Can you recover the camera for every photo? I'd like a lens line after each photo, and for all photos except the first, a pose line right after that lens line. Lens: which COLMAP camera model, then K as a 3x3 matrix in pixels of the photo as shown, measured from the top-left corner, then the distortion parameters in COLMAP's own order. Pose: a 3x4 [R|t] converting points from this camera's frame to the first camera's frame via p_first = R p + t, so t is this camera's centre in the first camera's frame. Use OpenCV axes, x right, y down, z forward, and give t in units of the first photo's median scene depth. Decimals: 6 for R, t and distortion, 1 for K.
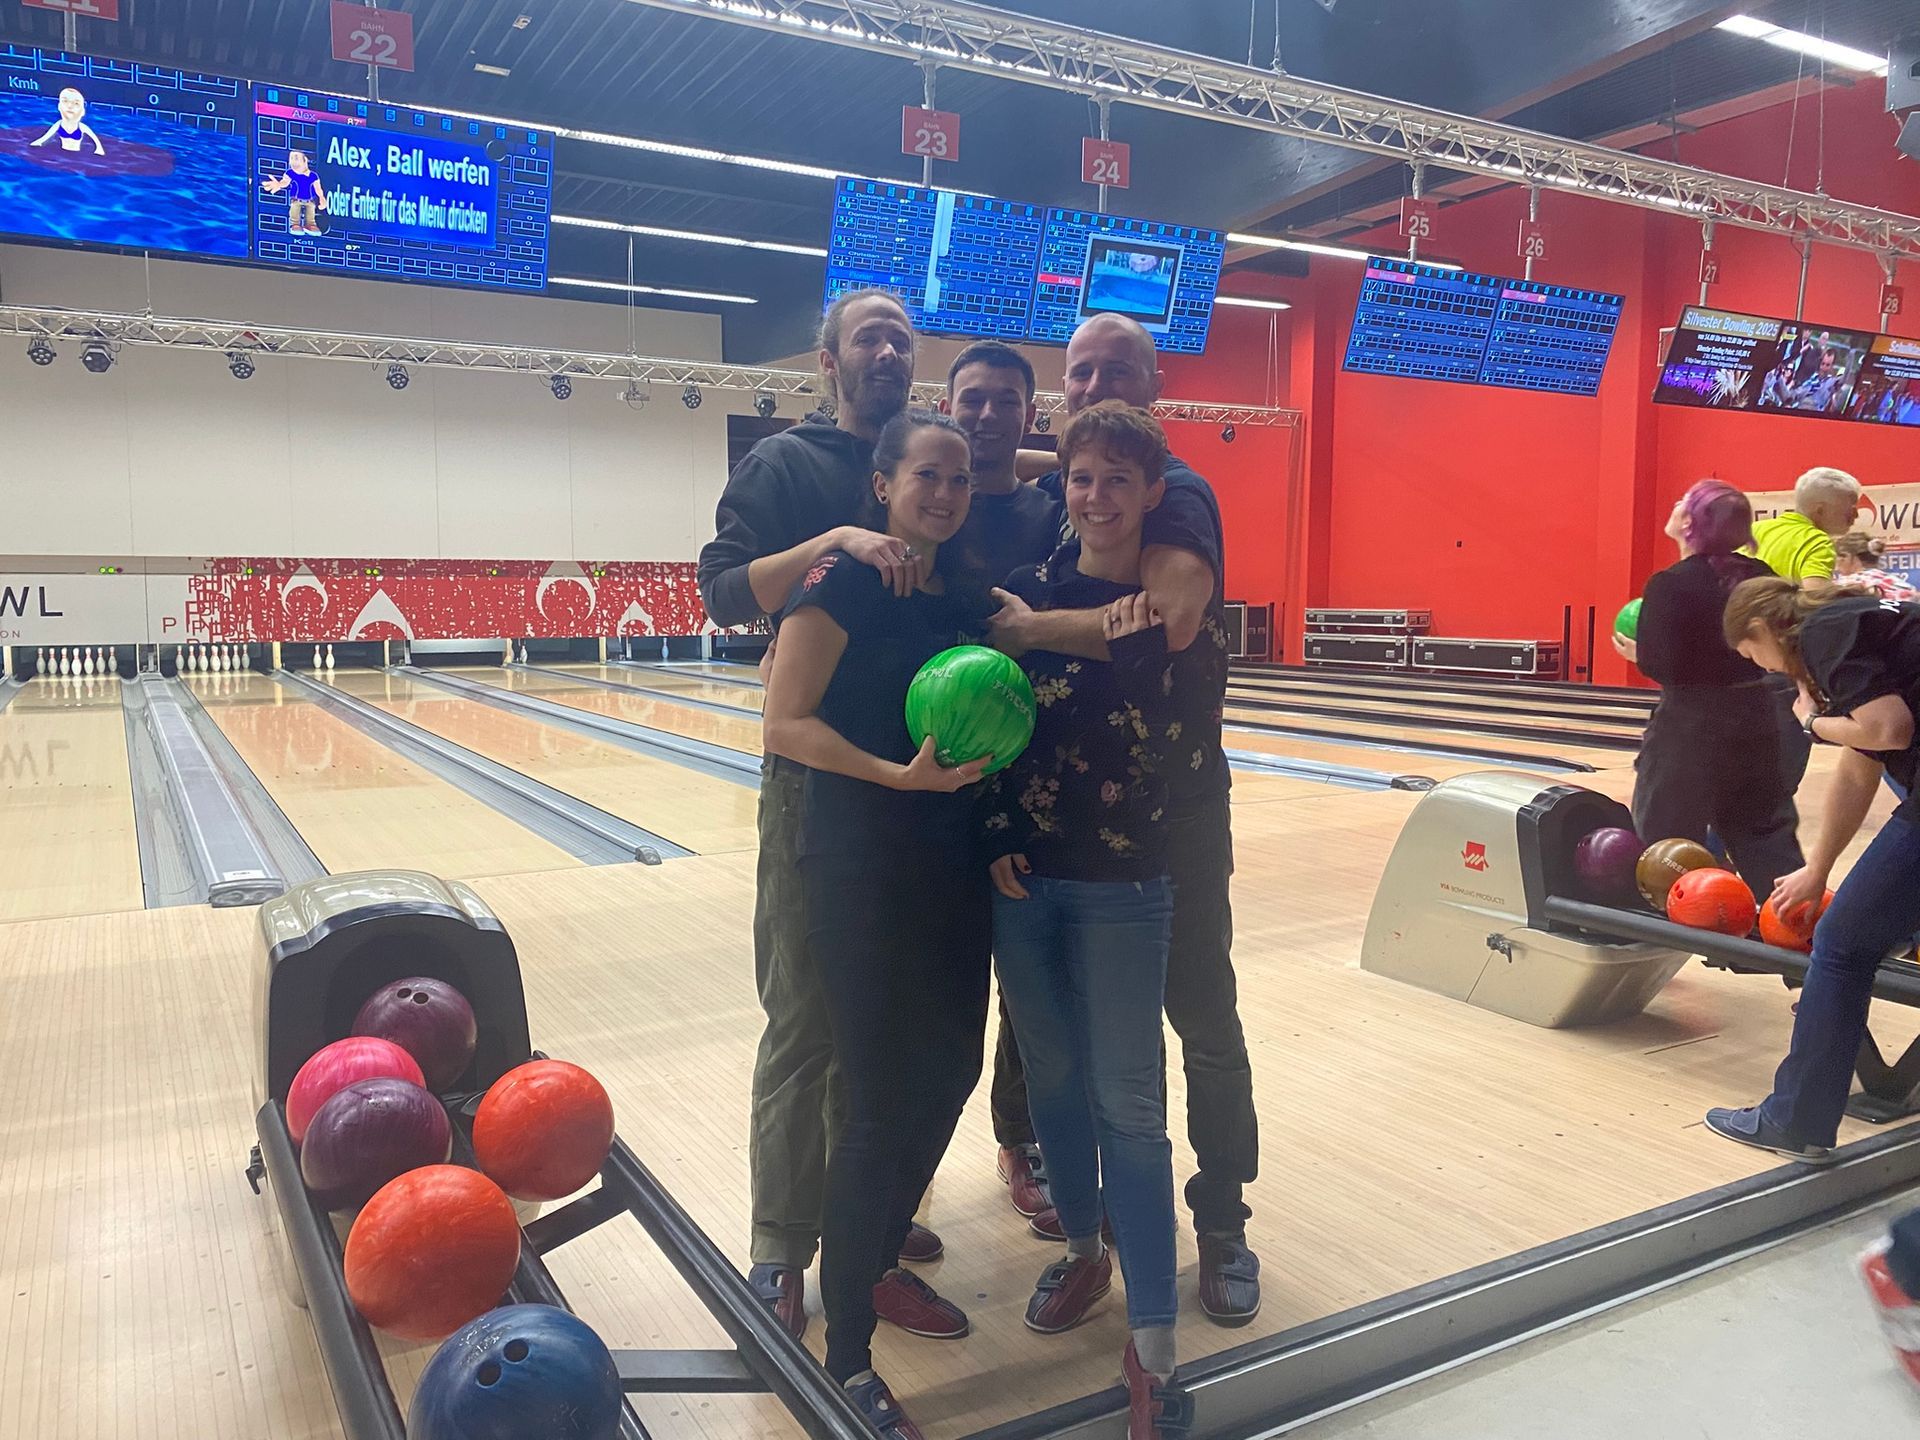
lens RADIAL K [[1470.2, 0, 970.4], [0, 1470.2, 711.4], [0, 0, 1]] dist [0.017142, -0.010211]
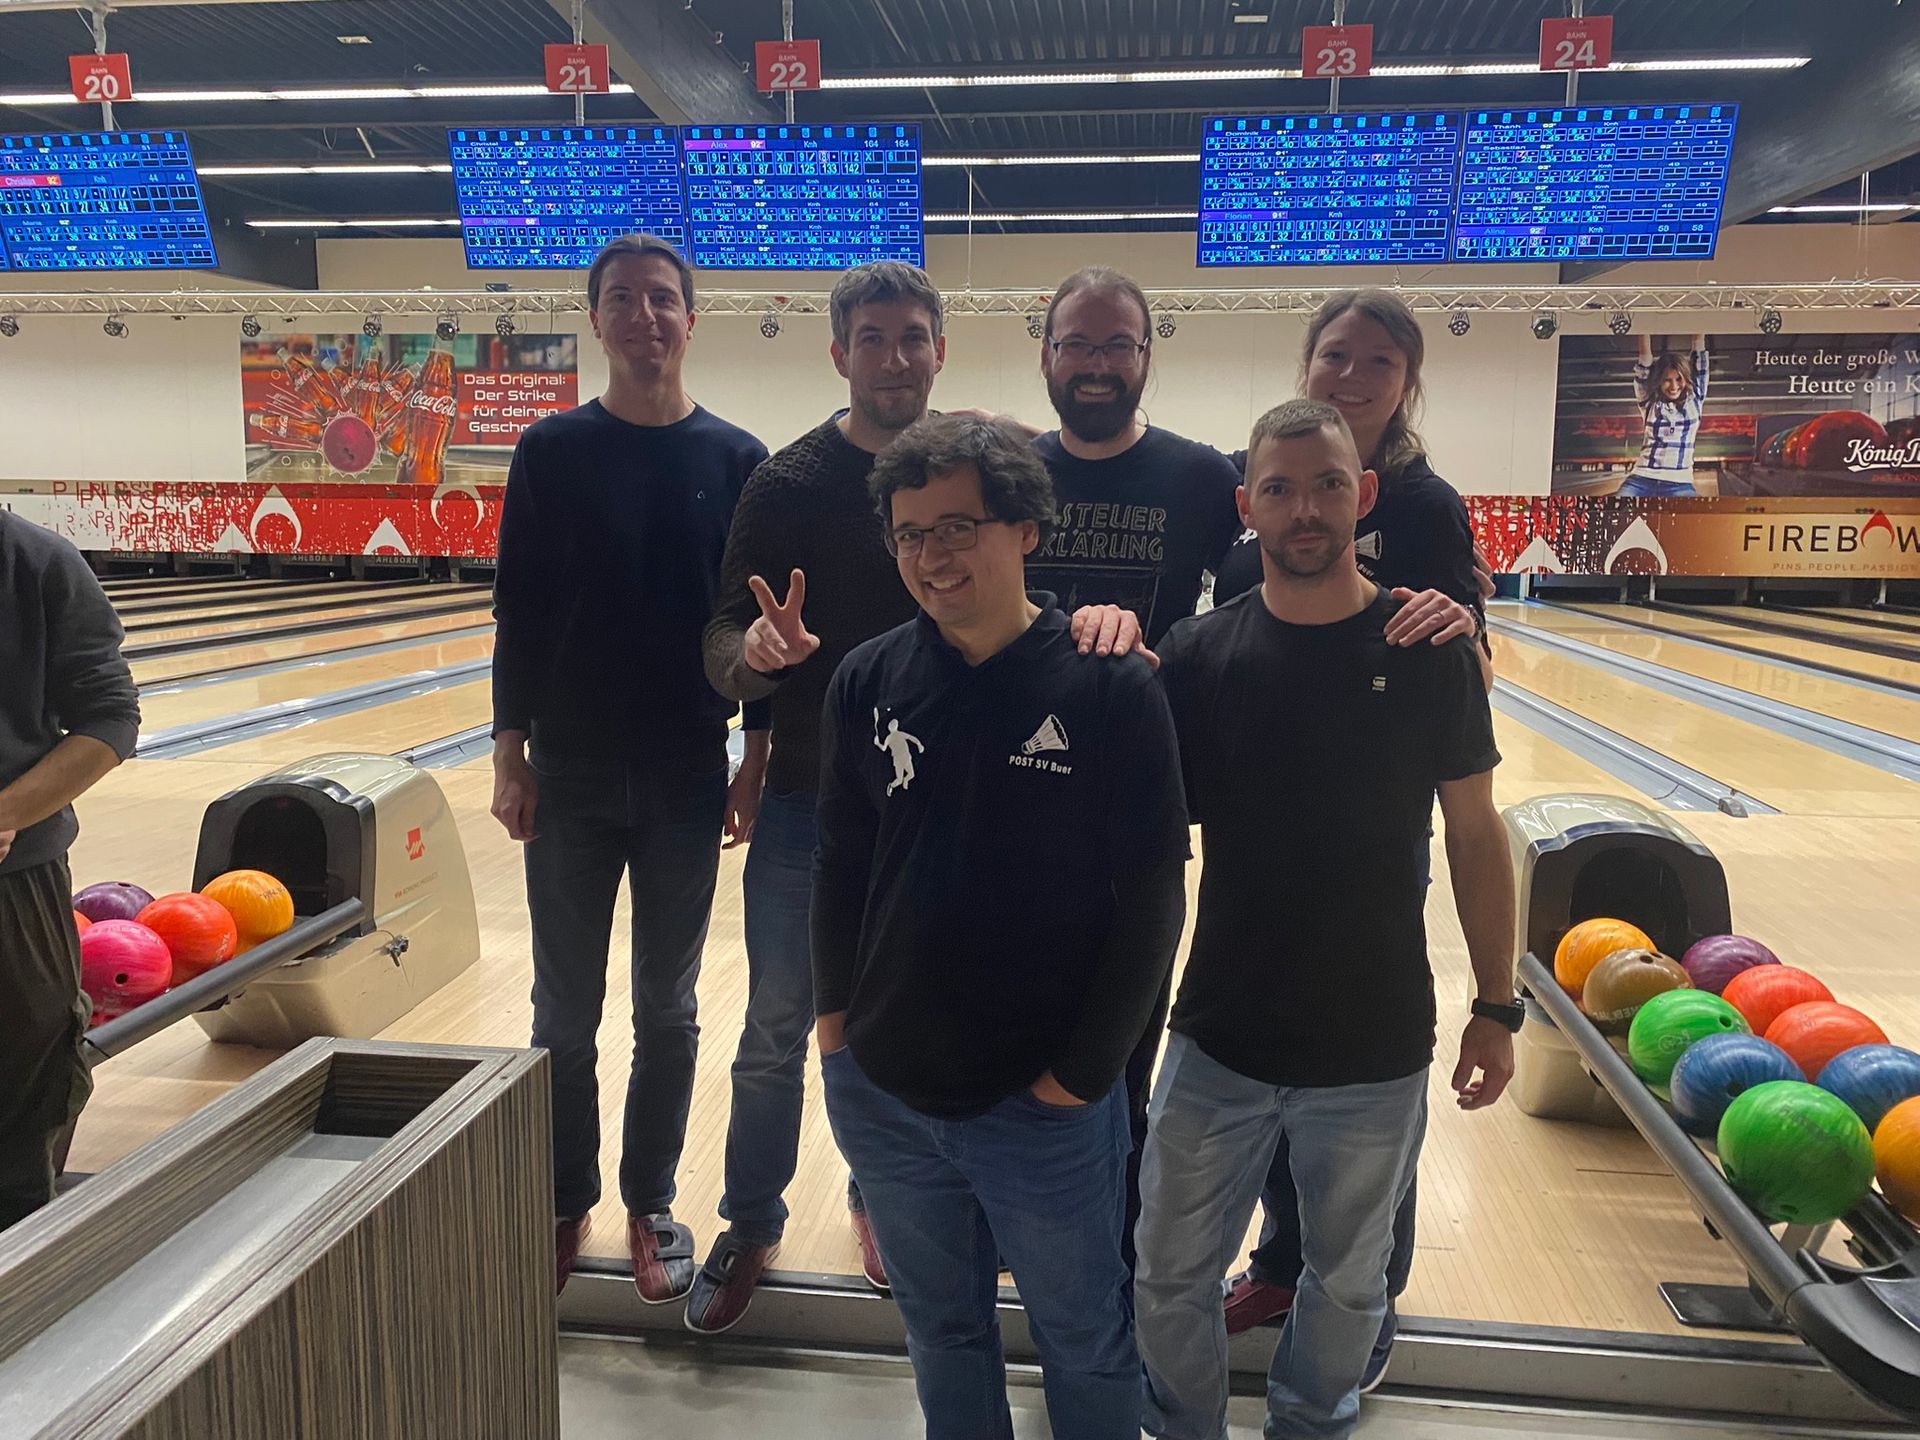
lens RADIAL K [[1470.2, 0, 968.6], [0, 1470.2, 697.3], [0, 0, 1]] dist [0.017142, -0.010211]
pose [[0.800781, 0.085716, -0.592792, 0.144535], [-0.062387, 0.996260, 0.059781, -0.009631], [0.595699, -0.010889, 0.803134, 0.040077]]
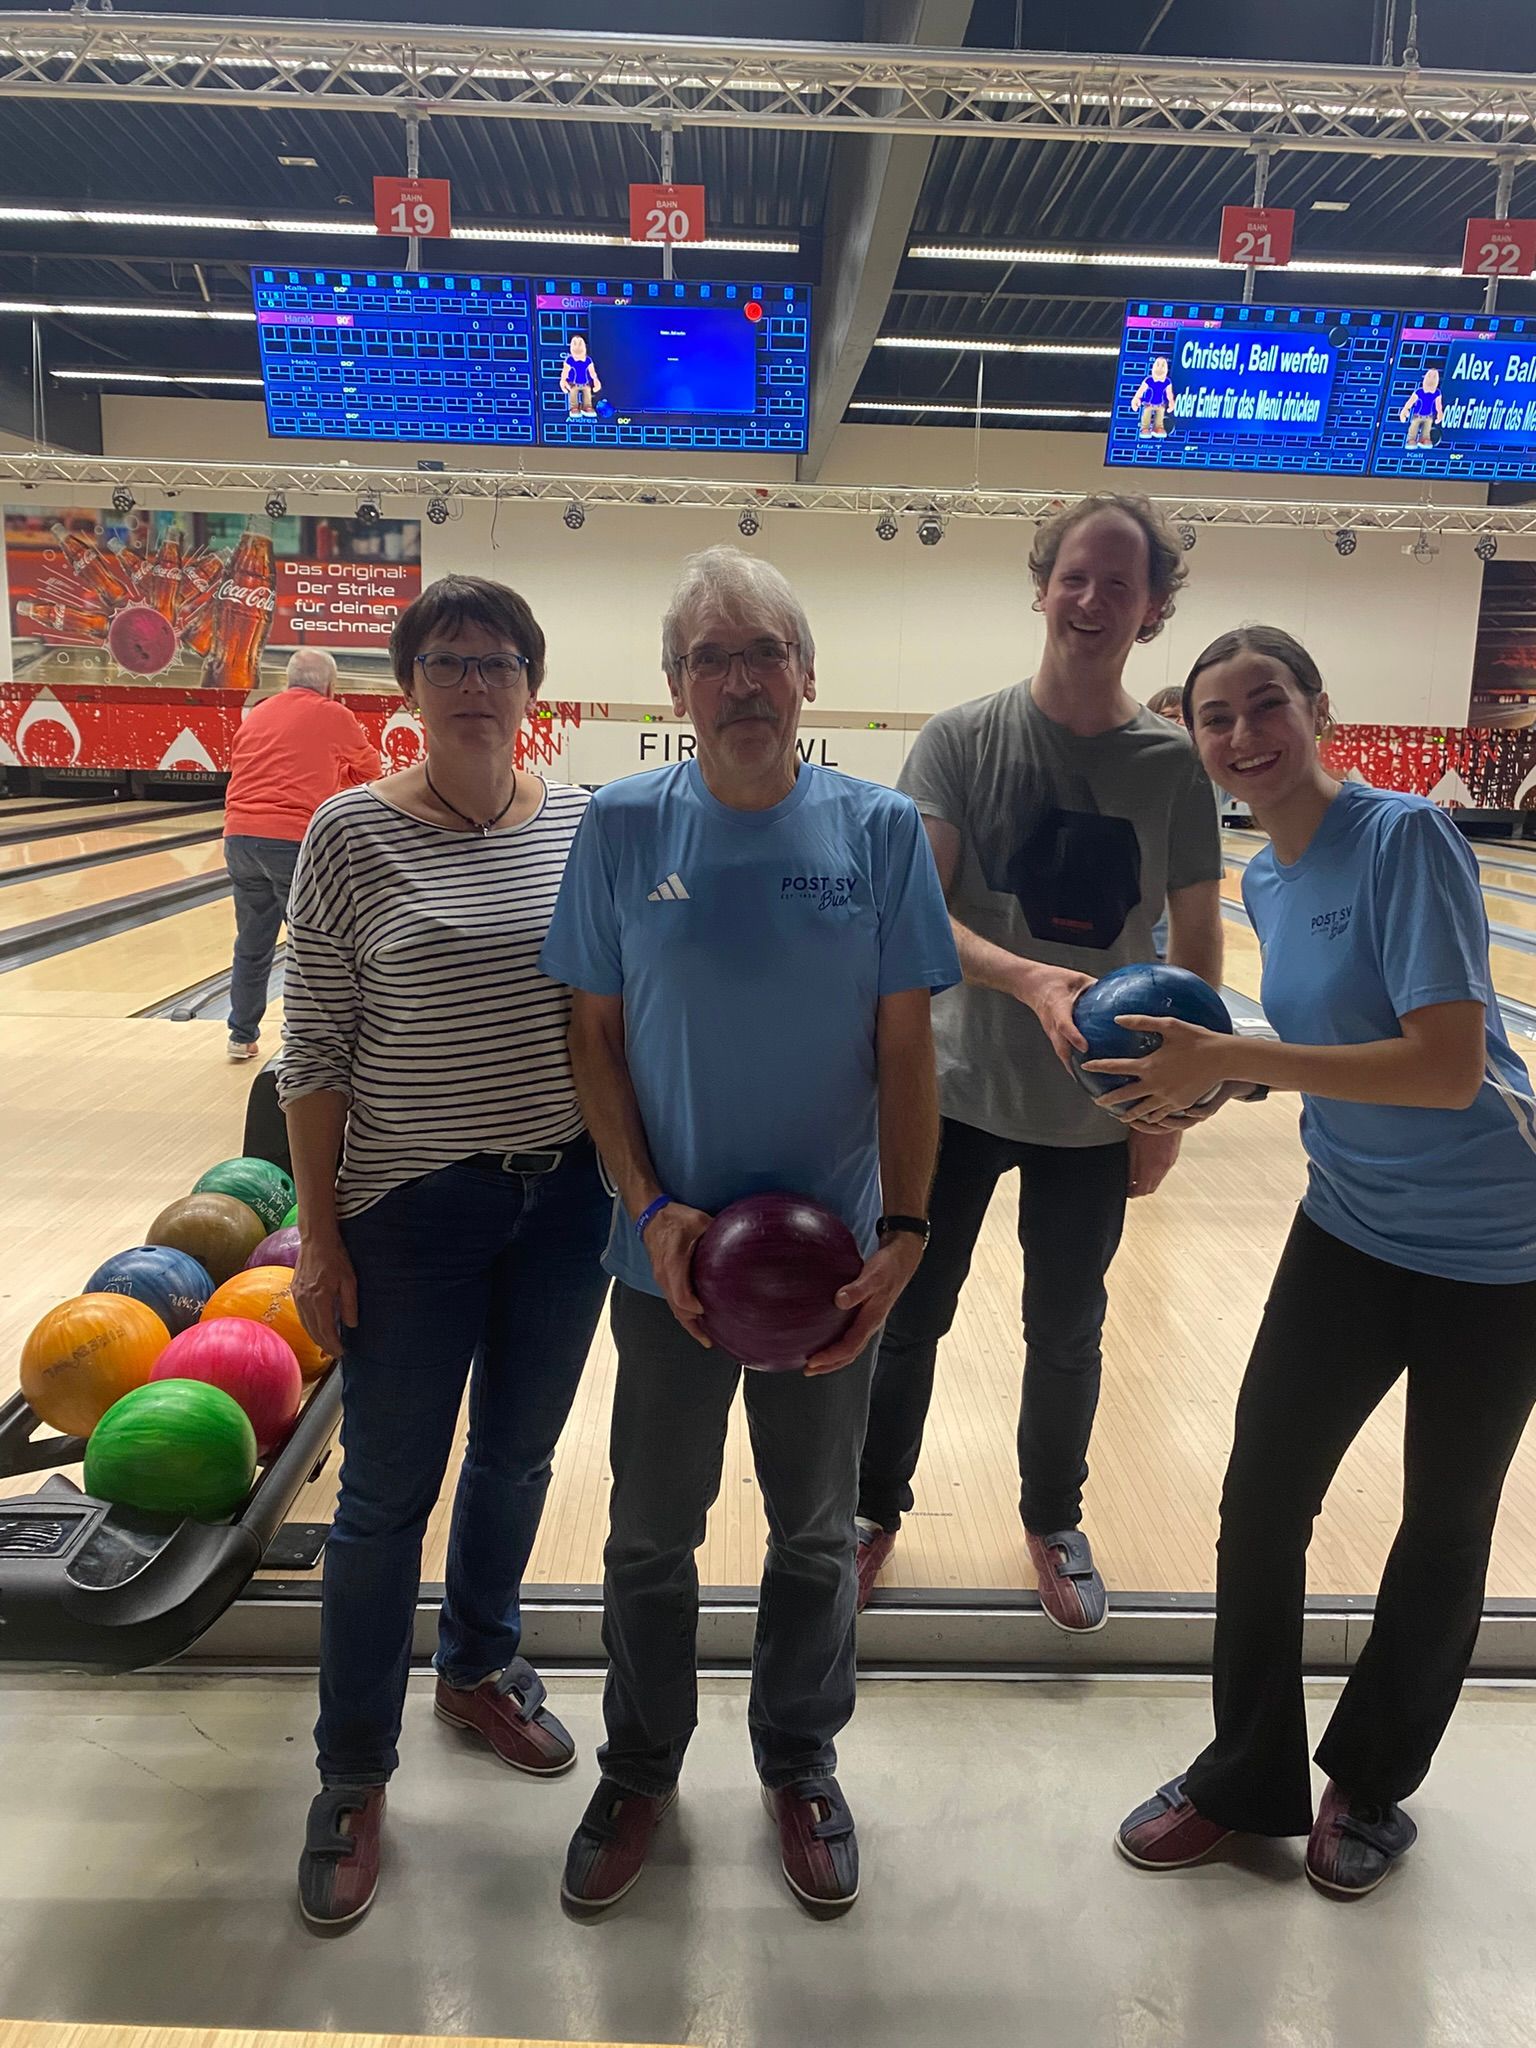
lens RADIAL K [[1568.2, 0, 782.0], [0, 1568.2, 1013.8], [0, 0, 1]] dist [0.017142, -0.010211]
pose [[0.878845, 0.112331, -0.463695, -0.088281], [-0.070236, 0.991760, 0.107137, -0.001194], [0.471909, -0.061588, 0.879493, -0.081447]]
